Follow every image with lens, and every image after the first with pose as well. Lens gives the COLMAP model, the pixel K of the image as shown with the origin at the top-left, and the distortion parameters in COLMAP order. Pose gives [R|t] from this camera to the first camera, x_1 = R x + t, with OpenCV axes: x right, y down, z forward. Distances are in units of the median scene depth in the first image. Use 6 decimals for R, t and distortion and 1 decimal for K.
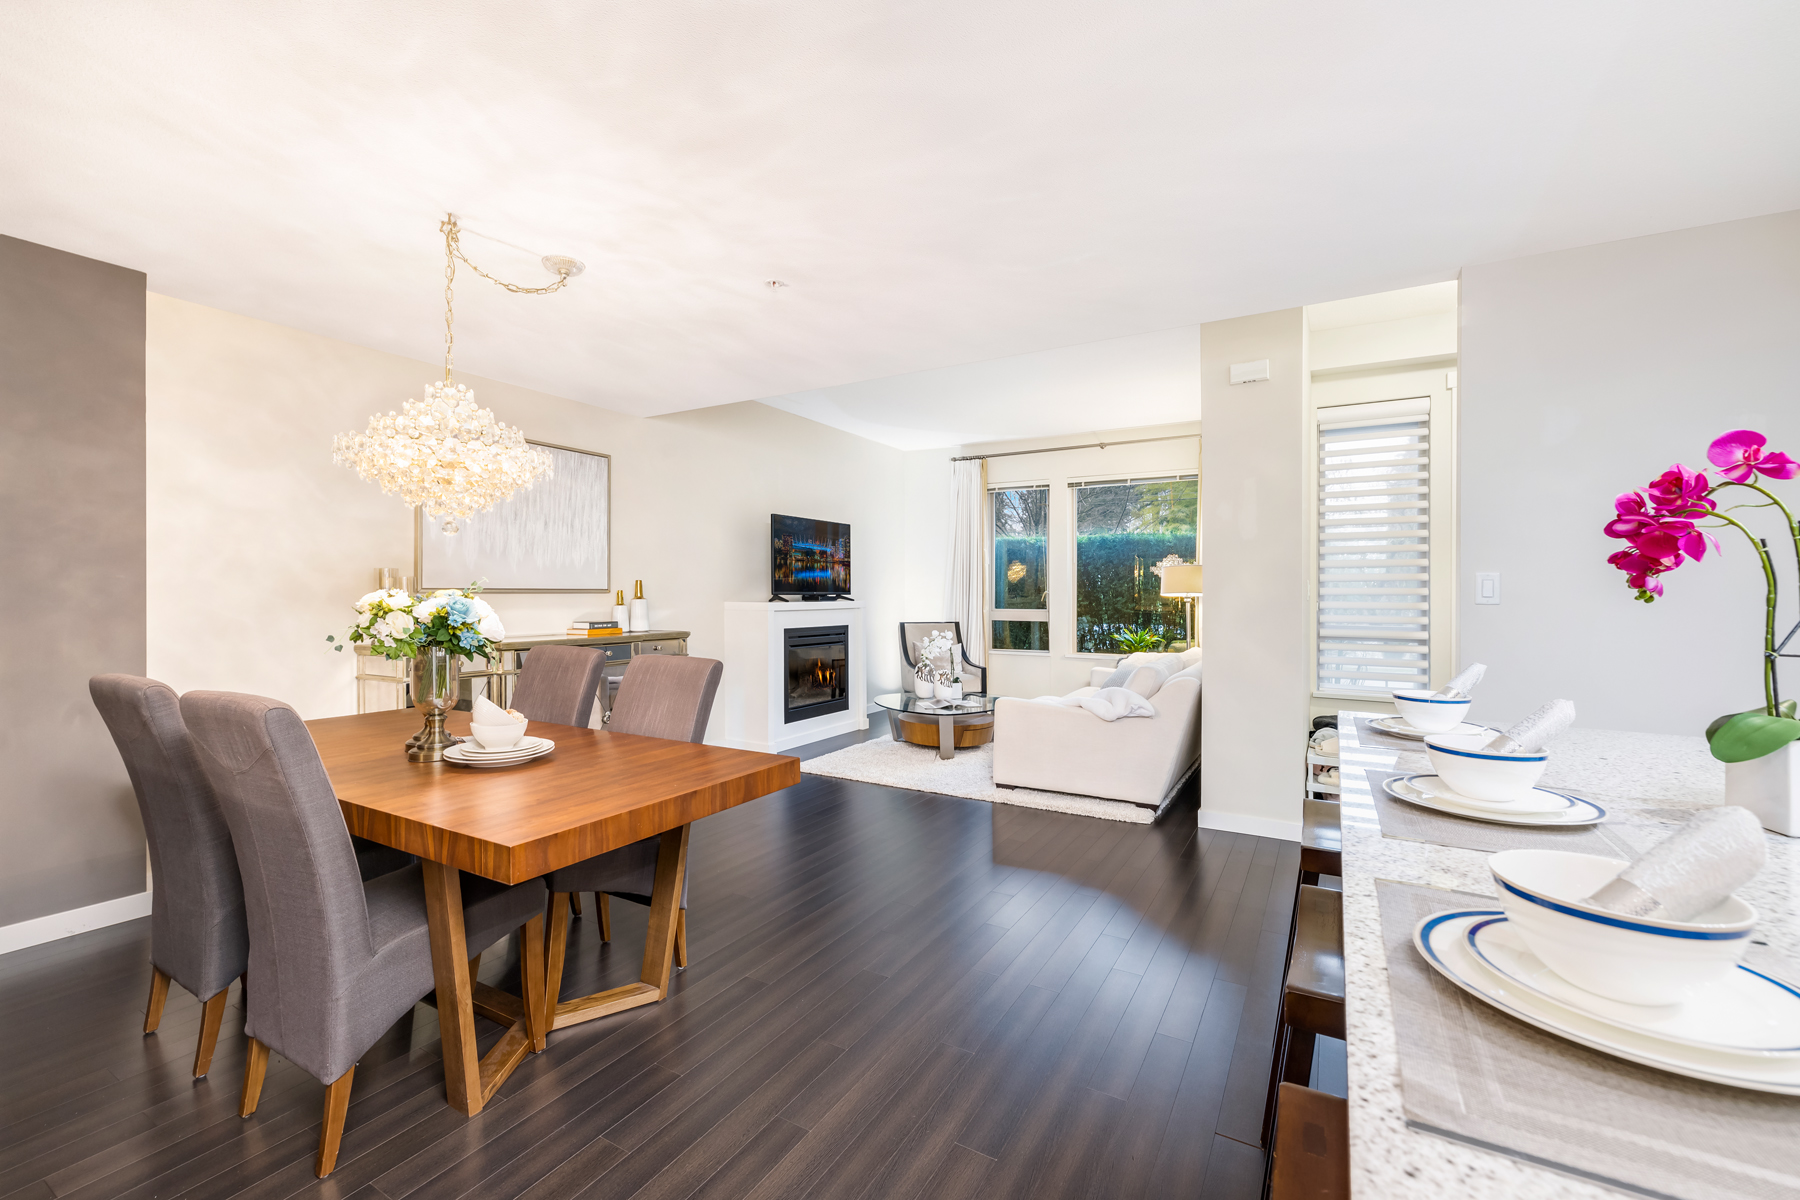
lens RADIAL K [[752.3, 0, 891.3], [0, 752.3, 602.4], [0, 0, 1]] dist [0.000133, 0.001597]
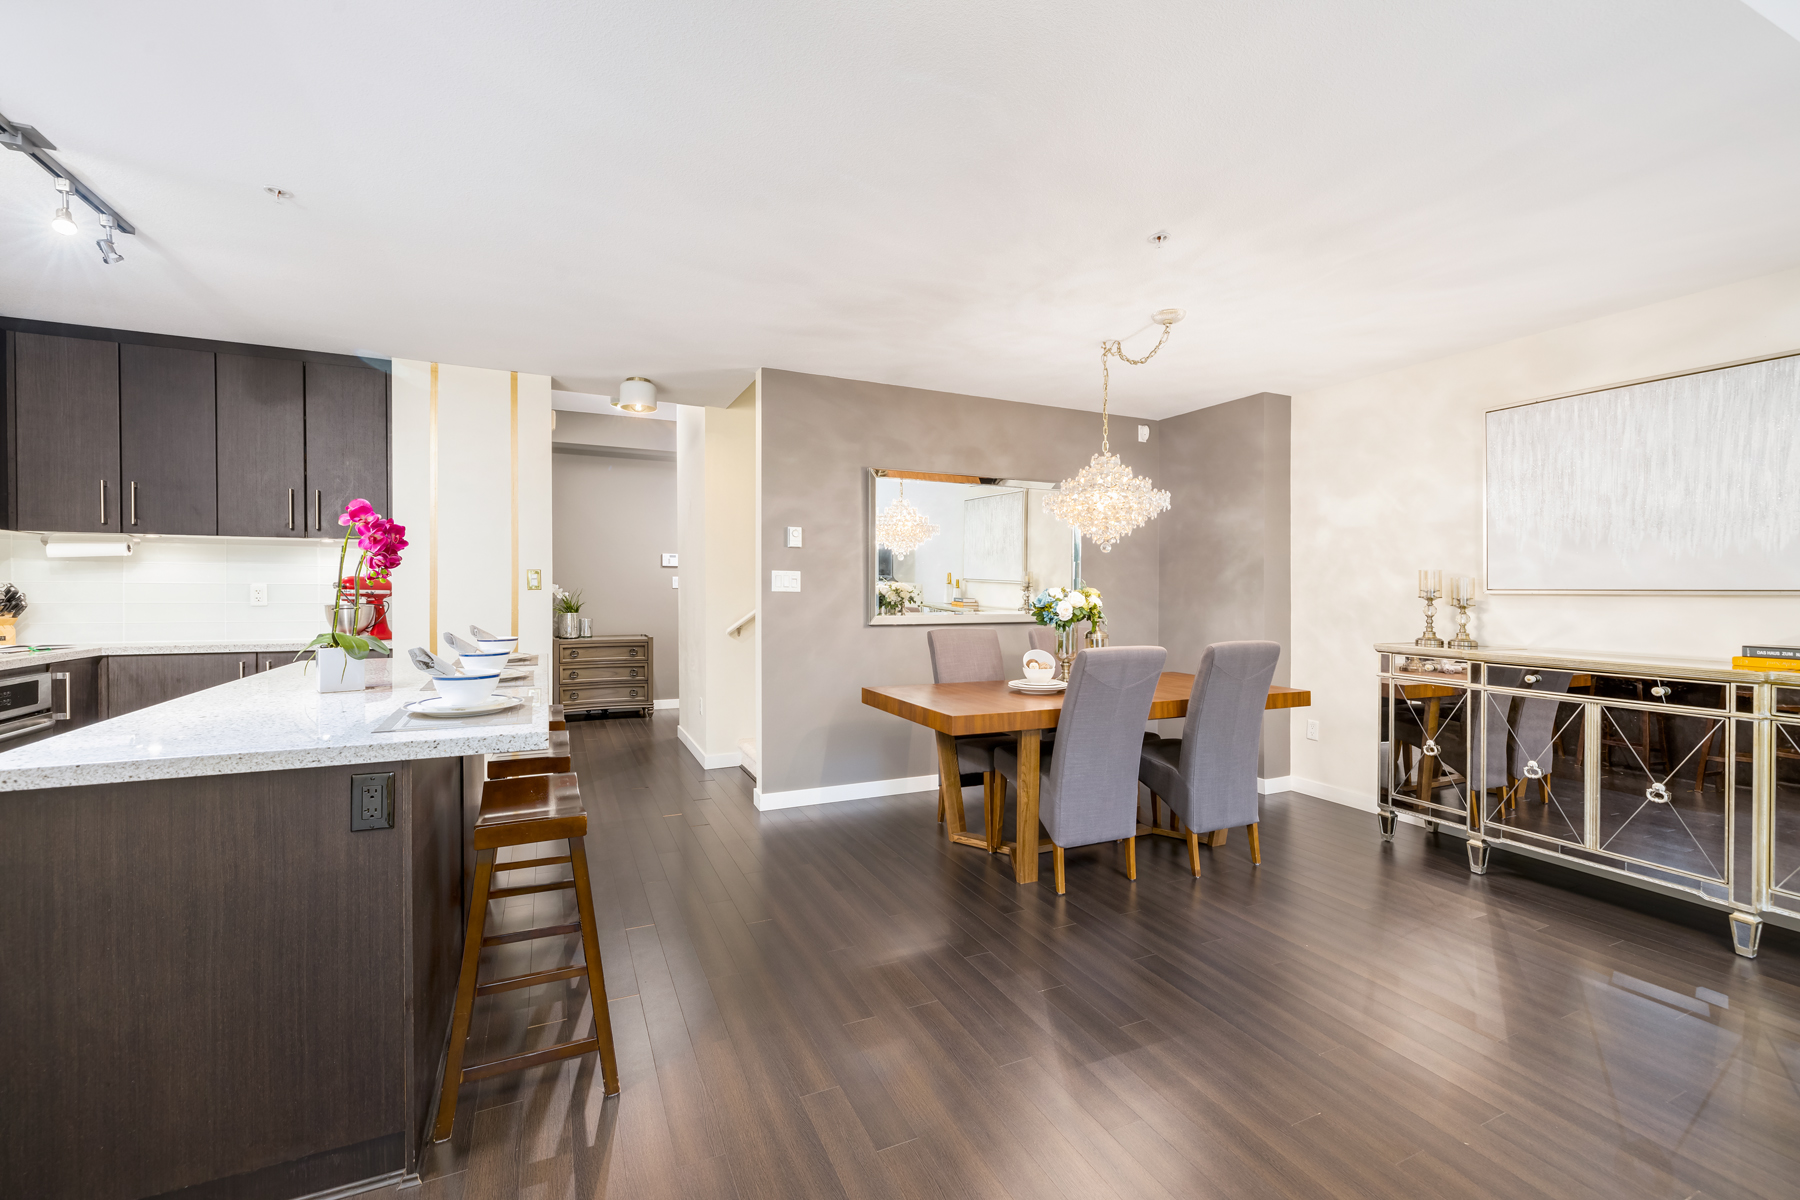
lens RADIAL K [[752.3, 0, 896.8], [0, 752.3, 582.7], [0, 0, 1]] dist [0.000133, 0.001597]
pose [[-0.561058, -0.015187, -0.827637, 0.455439], [-0.021603, 0.999760, -0.003700, -0.005733], [0.827495, 0.015803, -0.561251, 0.742908]]
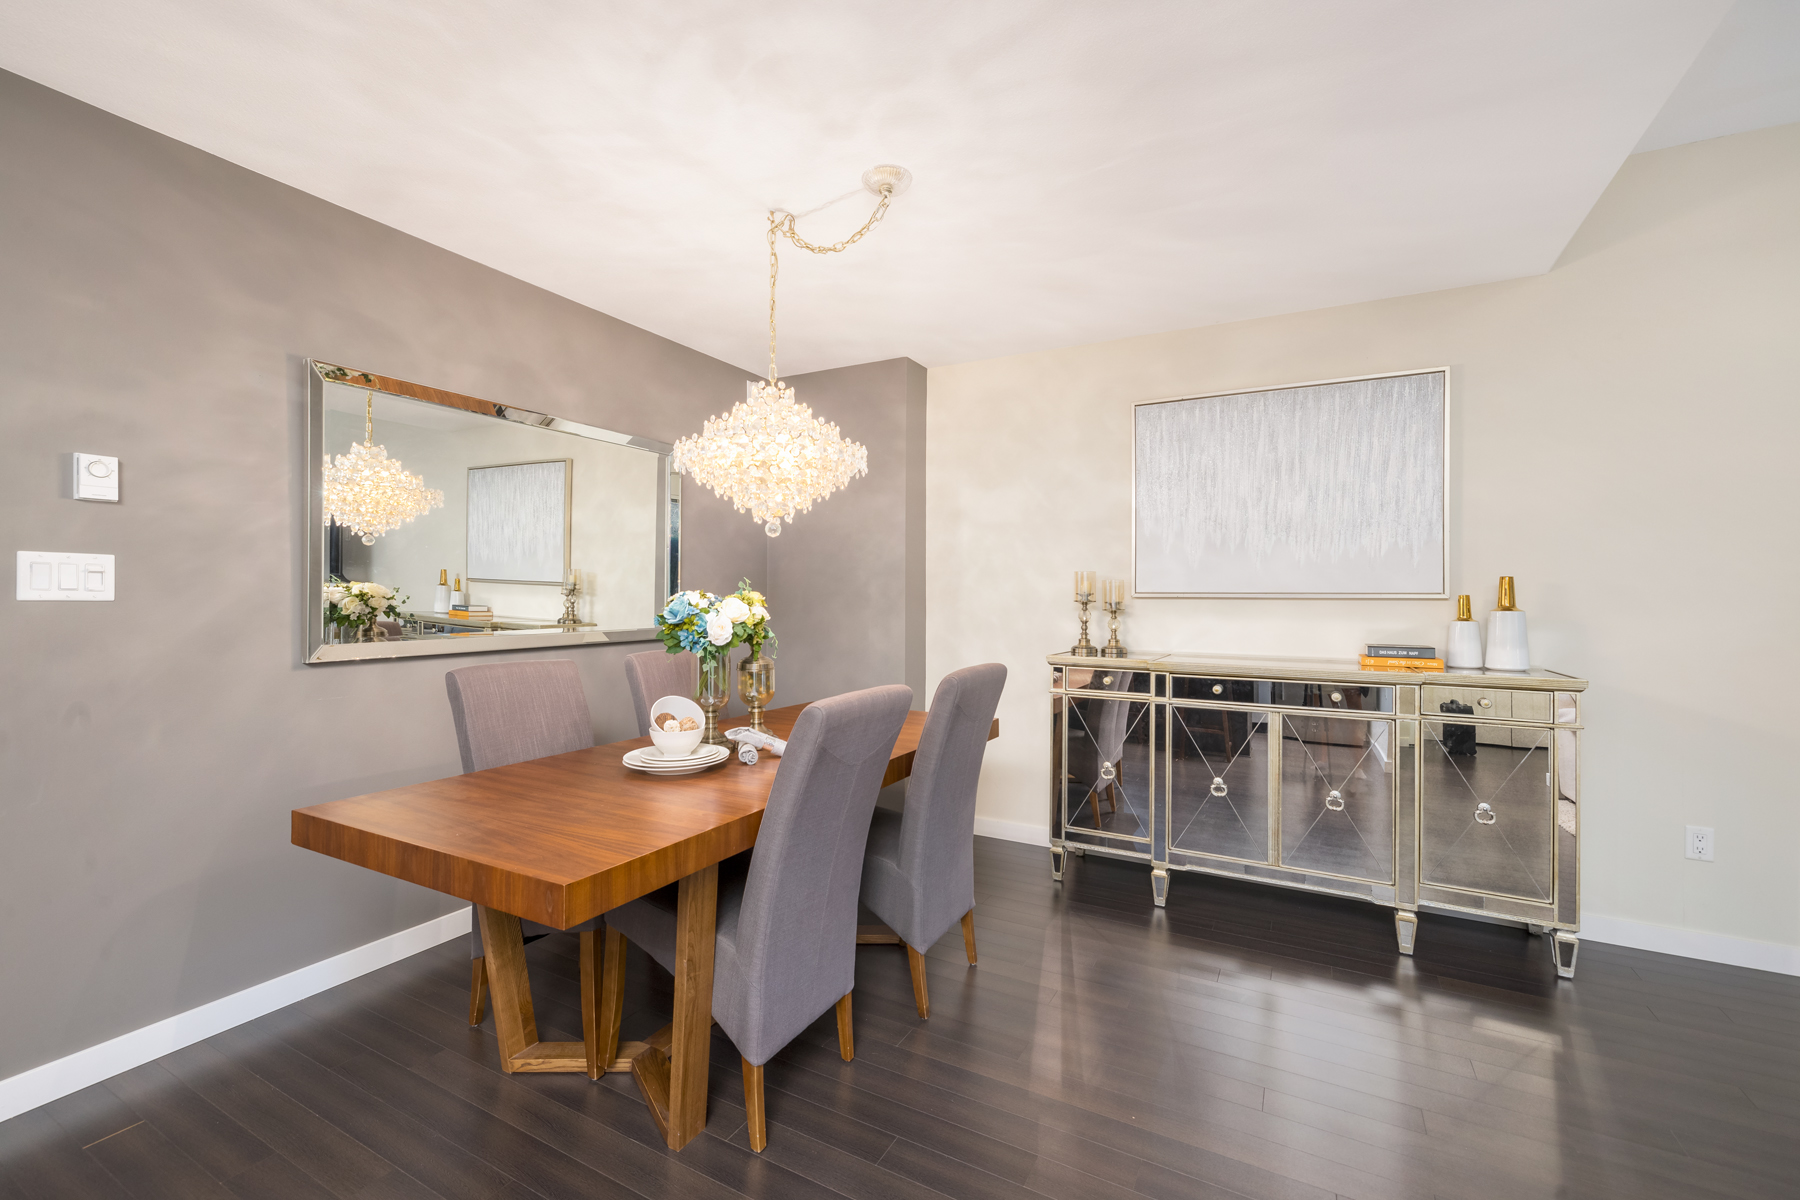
lens RADIAL K [[752.3, 0, 893.2], [0, 752.3, 591.7], [0, 0, 1]] dist [0.000133, 0.001597]
pose [[0.038182, -0.008736, -0.999233, 0.203594], [-0.018761, 0.999779, -0.009458, -0.004495], [0.999095, 0.019108, 0.038009, 0.551400]]
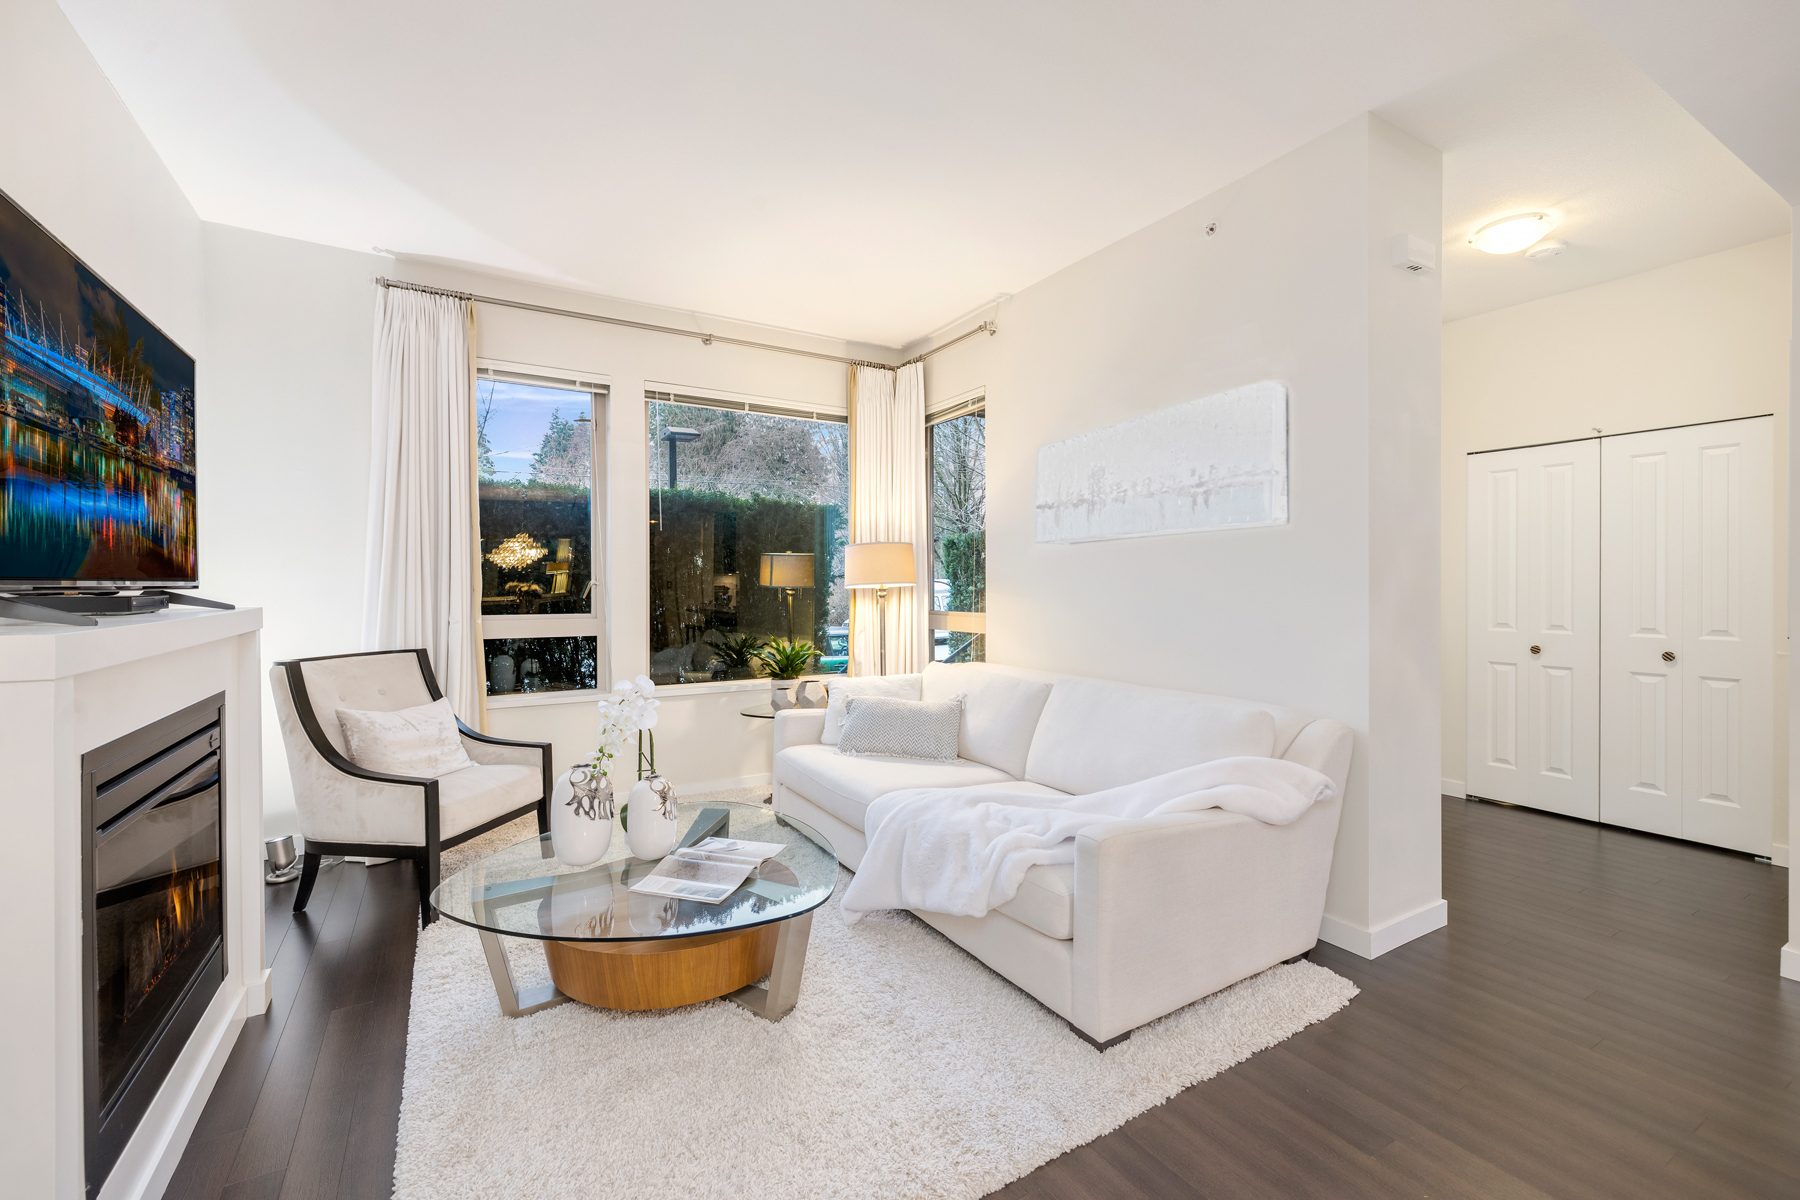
lens RADIAL K [[752.3, 0, 899.6], [0, 752.3, 585.5], [0, 0, 1]] dist [0.000133, 0.001597]
pose [[0.478084, 0.000483, 0.878314, -0.260554], [0.012191, 0.999900, -0.007186, -0.006776], [-0.878229, 0.014143, 0.478030, 0.854898]]
